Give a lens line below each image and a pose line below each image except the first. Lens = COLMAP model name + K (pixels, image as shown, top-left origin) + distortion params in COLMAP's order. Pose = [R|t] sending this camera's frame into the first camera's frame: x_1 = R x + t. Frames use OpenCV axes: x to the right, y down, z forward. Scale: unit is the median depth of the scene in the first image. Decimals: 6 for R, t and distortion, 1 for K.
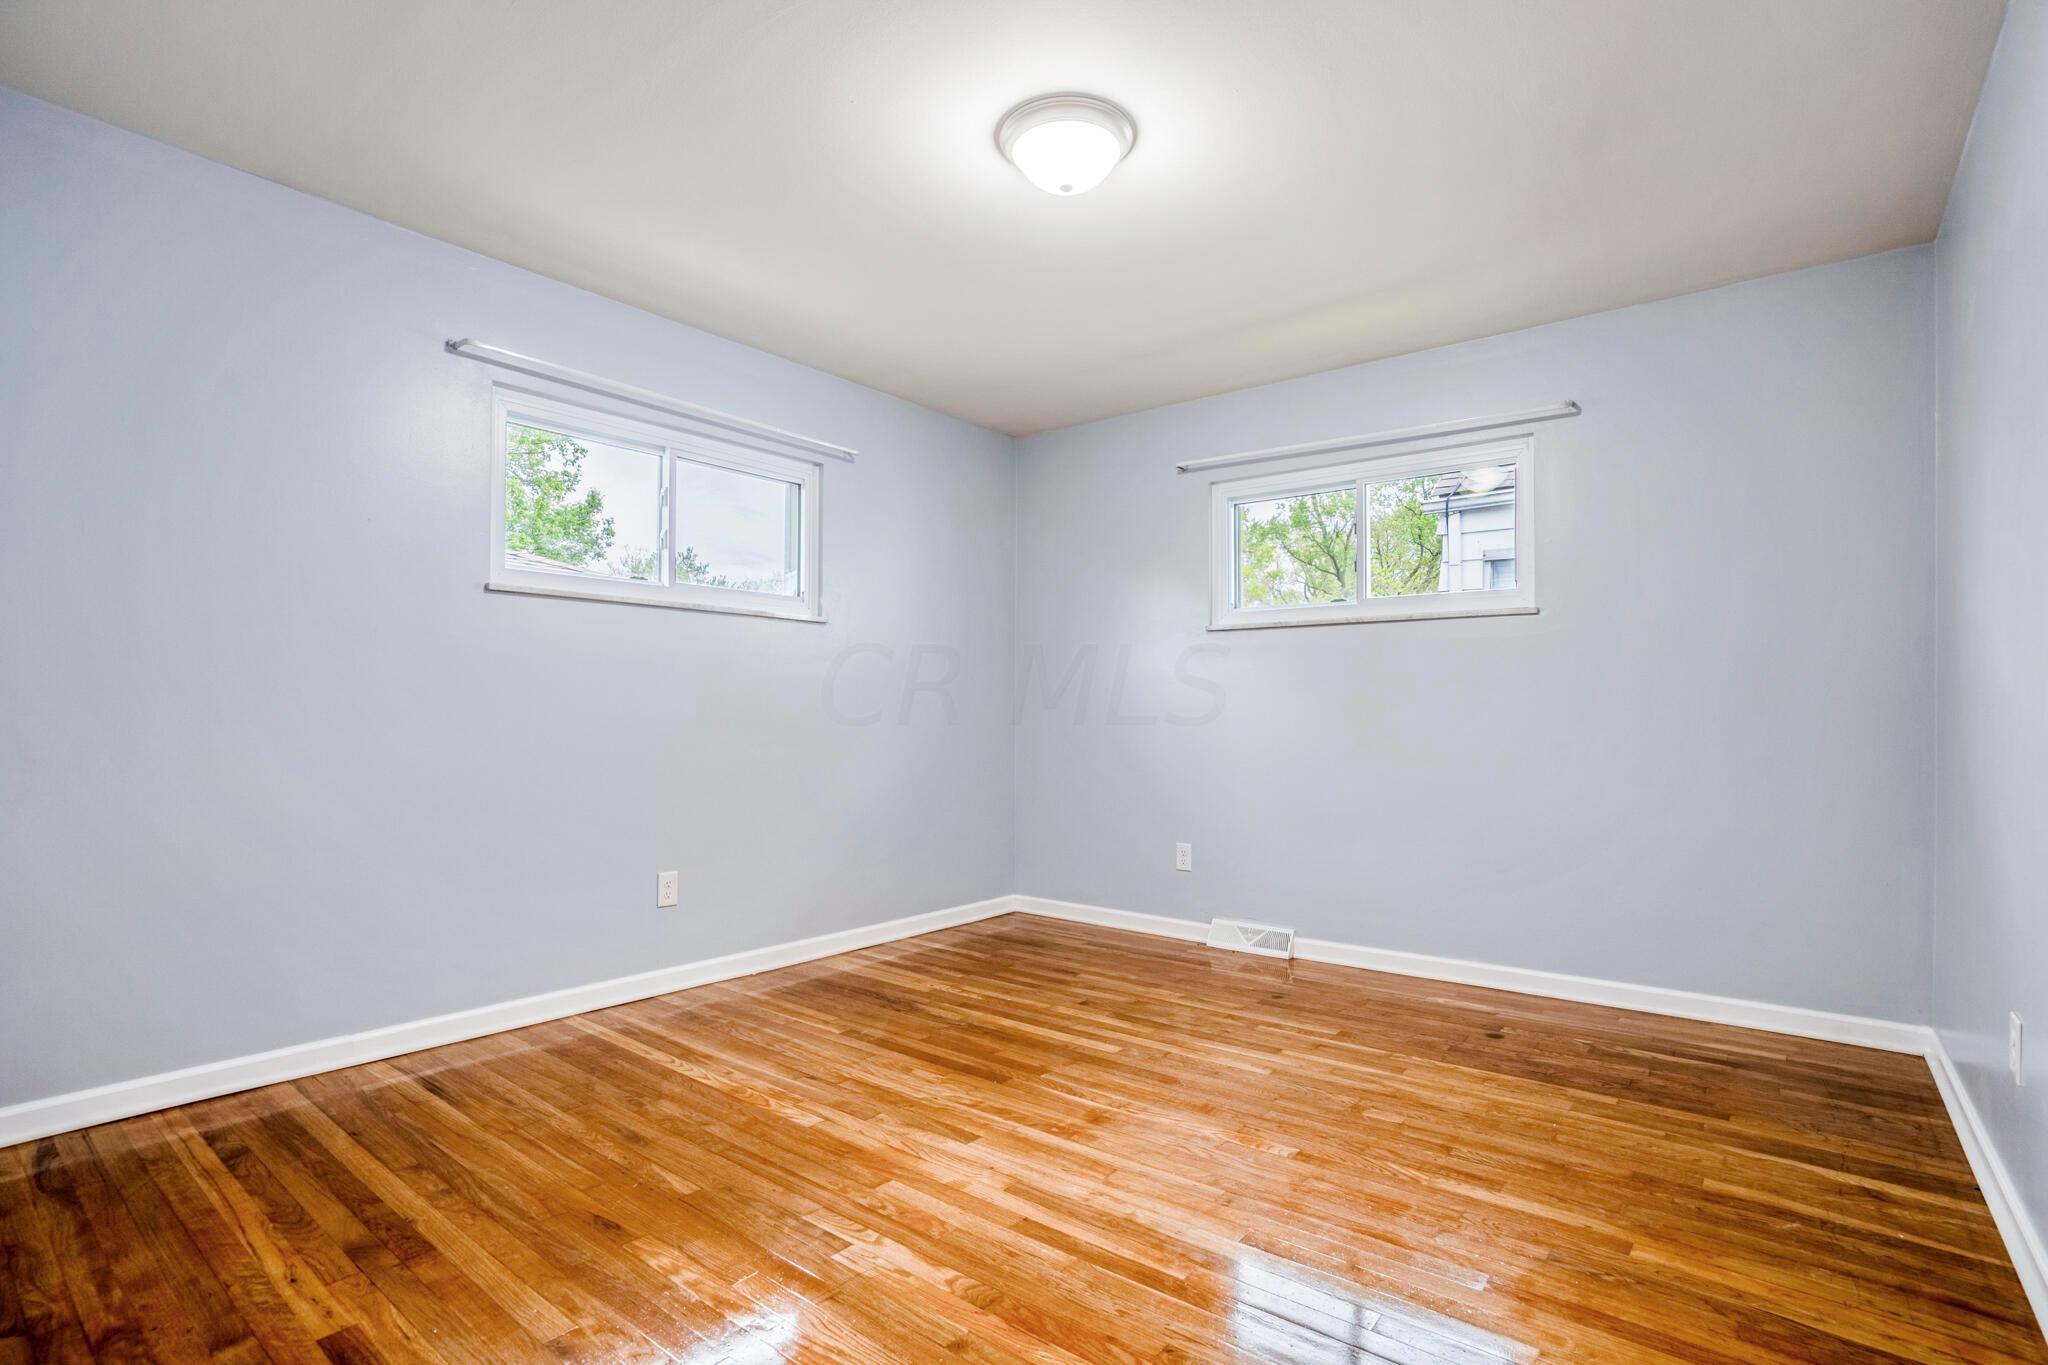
lens RADIAL K [[981.0, 0, 1027.4], [0, 981.0, 691.8], [0, 0, 1]] dist [-0.051103, 0.020977]
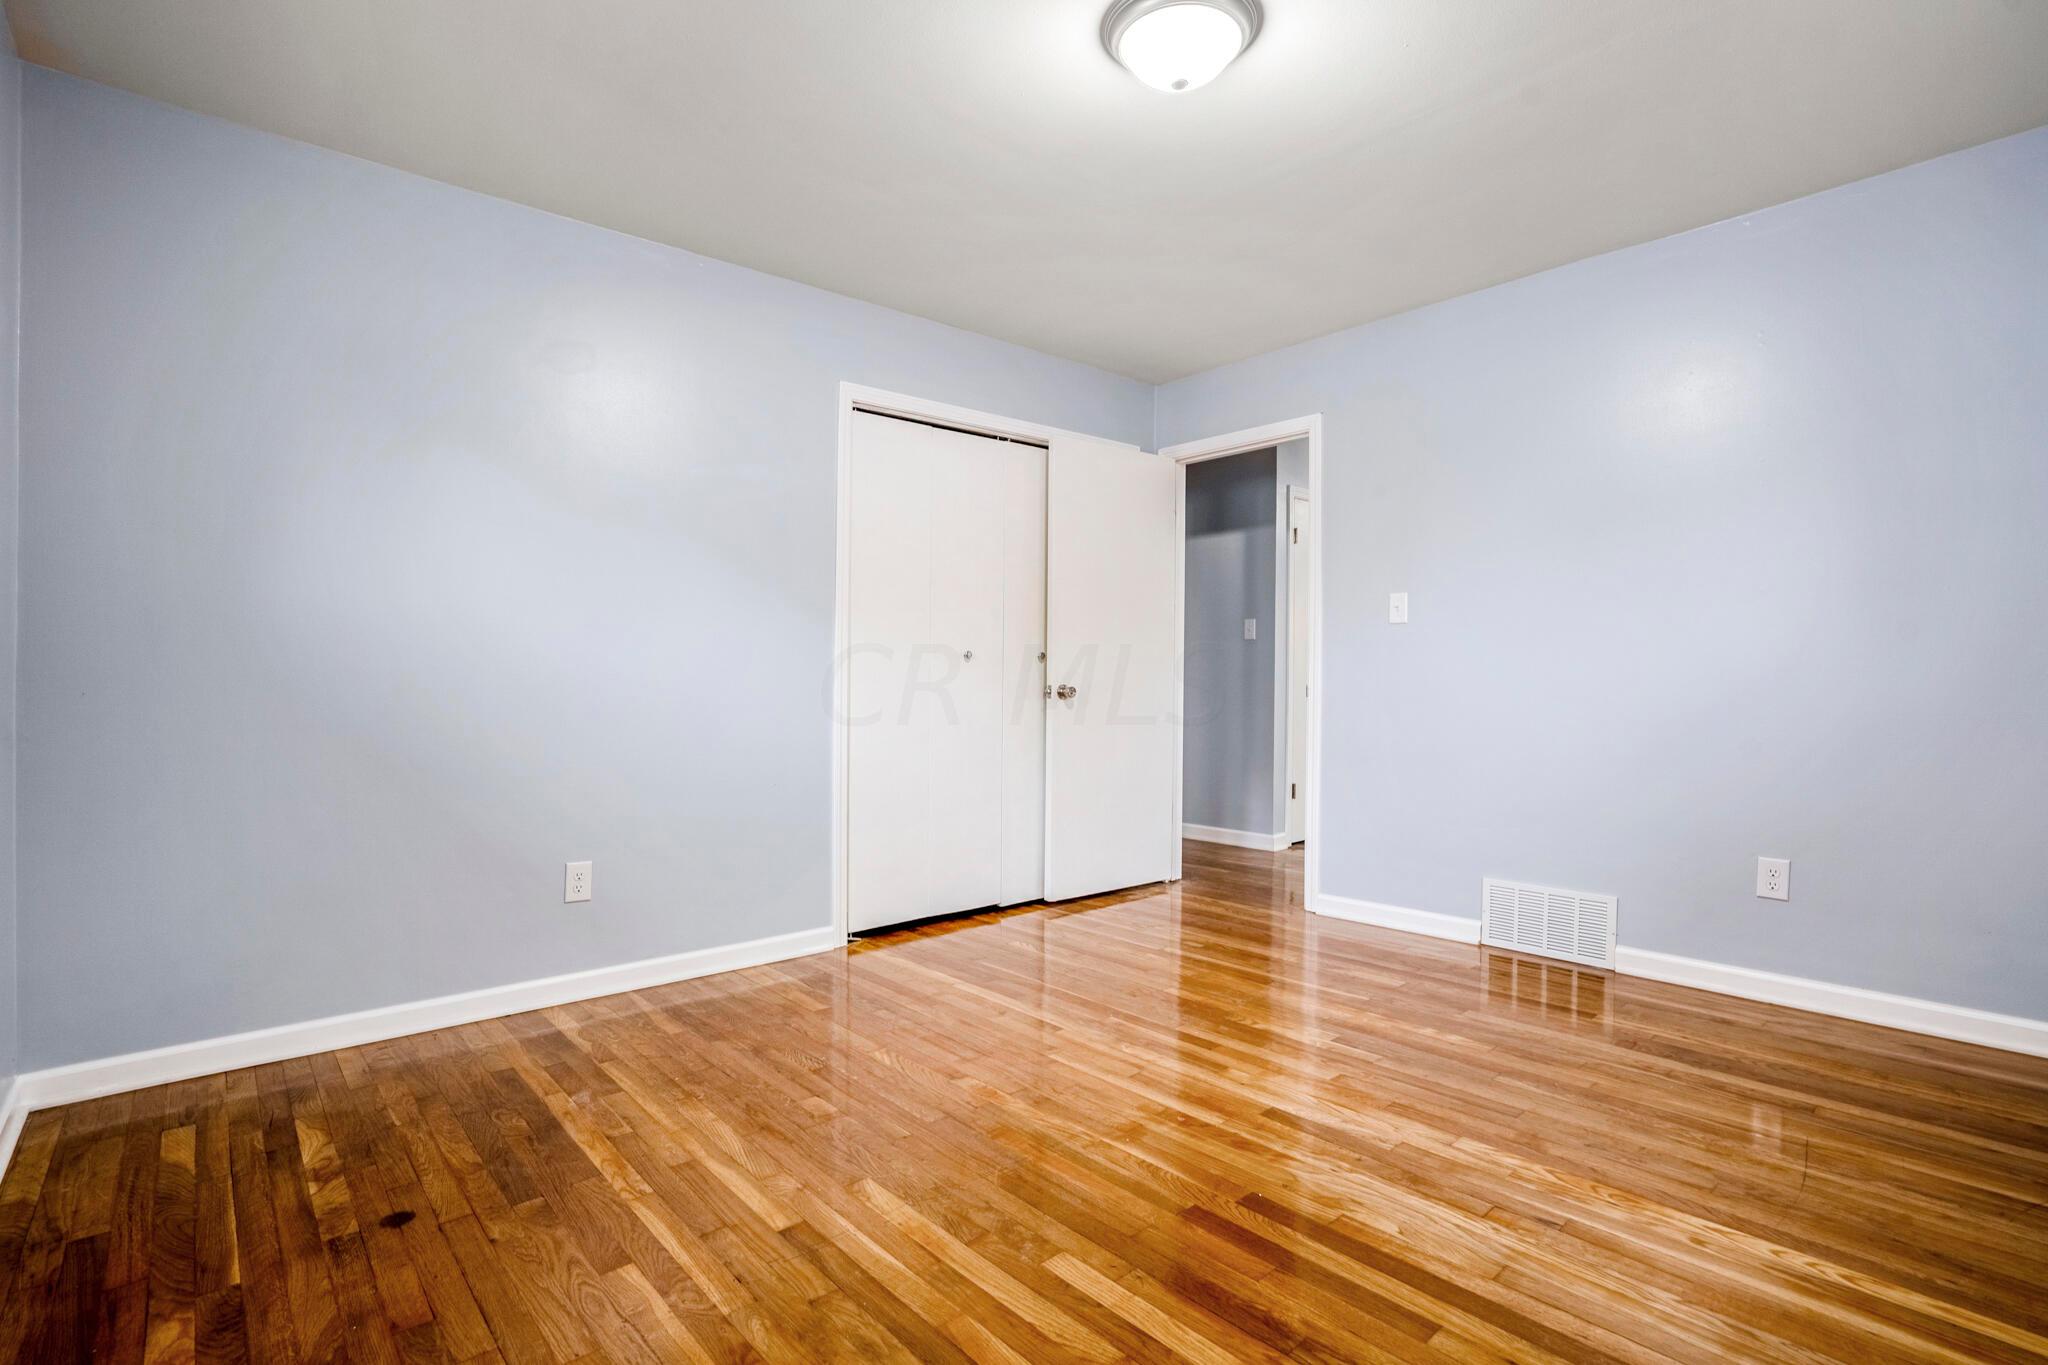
lens RADIAL K [[981.0, 0, 1020.1], [0, 981.0, 681.5], [0, 0, 1]] dist [-0.051103, 0.020977]
pose [[-0.984259, -0.002617, 0.176713, 0.015580], [-0.006414, 0.999761, -0.020921, 0.049415], [-0.176616, -0.021725, -0.984040, 1.796888]]
